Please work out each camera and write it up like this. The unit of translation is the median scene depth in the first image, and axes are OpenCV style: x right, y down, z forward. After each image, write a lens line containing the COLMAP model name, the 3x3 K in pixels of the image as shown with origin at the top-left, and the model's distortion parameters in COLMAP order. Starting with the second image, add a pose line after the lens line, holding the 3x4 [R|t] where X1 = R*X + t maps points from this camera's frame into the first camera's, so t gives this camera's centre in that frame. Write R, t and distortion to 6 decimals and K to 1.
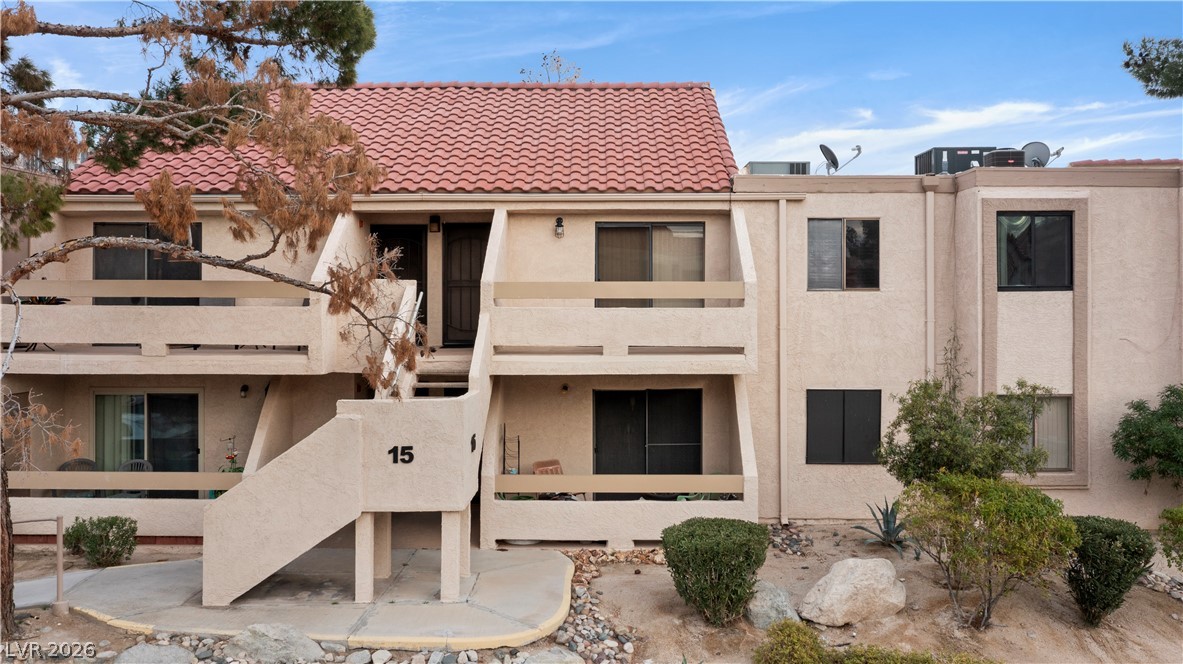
lens RADIAL K [[938.8, 0, 589.3], [0, 938.8, 313.2], [0, 0, 1]] dist [-0.011491, 0.002450]
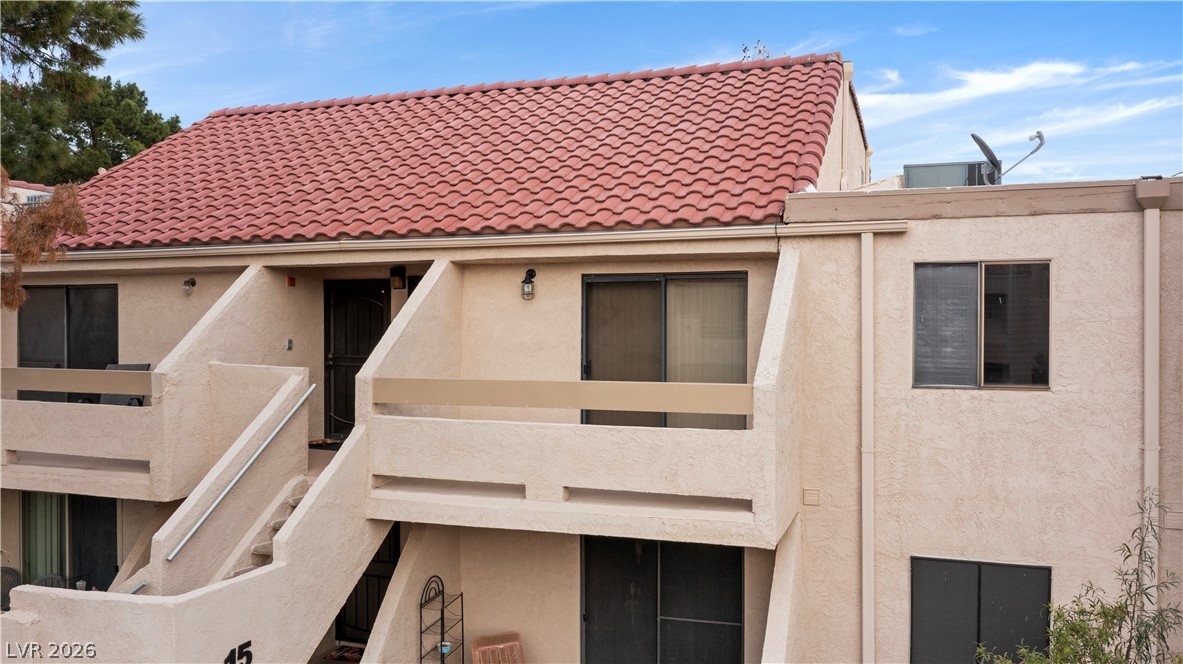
lens RADIAL K [[934.2, 0, 591.5], [0, 934.2, 332.0], [0, 0, 1]] dist [-0.011202, 0.002558]
pose [[0.947517, 0.001580, -0.319701, 0.241355], [0.001603, 0.999952, 0.009693, -0.068131], [0.319701, -0.009696, 0.947469, 0.408770]]
